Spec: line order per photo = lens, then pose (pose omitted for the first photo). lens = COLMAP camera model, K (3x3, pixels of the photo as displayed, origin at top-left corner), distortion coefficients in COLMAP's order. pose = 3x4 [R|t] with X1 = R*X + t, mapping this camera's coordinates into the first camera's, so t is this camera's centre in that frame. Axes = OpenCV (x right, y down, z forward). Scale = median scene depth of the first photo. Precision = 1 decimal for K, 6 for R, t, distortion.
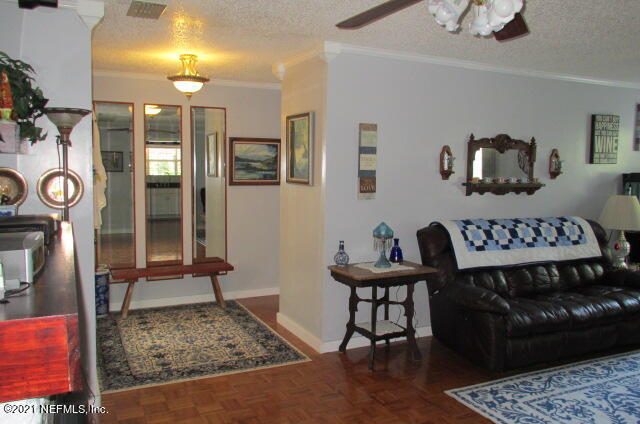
lens RADIAL K [[534.4, 0, 318.8], [0, 534.4, 209.5], [0, 0, 1]] dist [-0.016829, 0.005187]
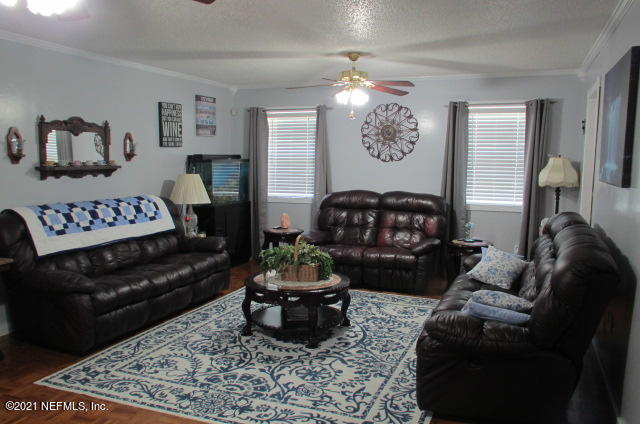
lens RADIAL K [[534.4, 0, 322.4], [0, 534.4, 207.9], [0, 0, 1]] dist [-0.016829, 0.005187]
pose [[0.727717, -0.077174, 0.681522, -0.013110], [0.059120, 0.997009, 0.049773, 0.007853], [-0.683325, 0.004071, 0.730103, -0.051981]]
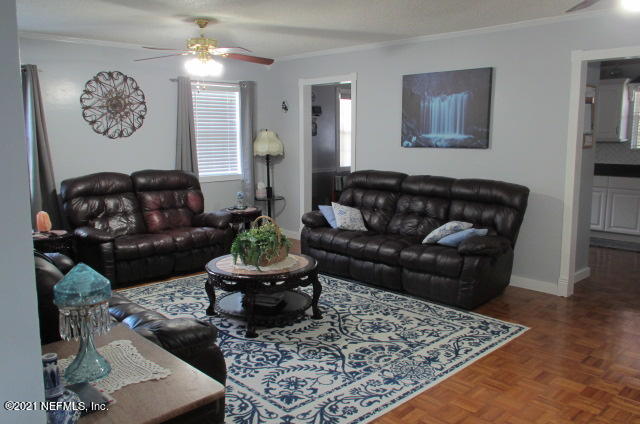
lens RADIAL K [[534.4, 0, 316.9], [0, 534.4, 208.4], [0, 0, 1]] dist [-0.016829, 0.005187]
pose [[-0.314805, -0.149067, 0.937378, -0.289748], [0.075679, 0.980504, 0.181341, -0.074394], [-0.946134, 0.128027, -0.297387, 0.948200]]
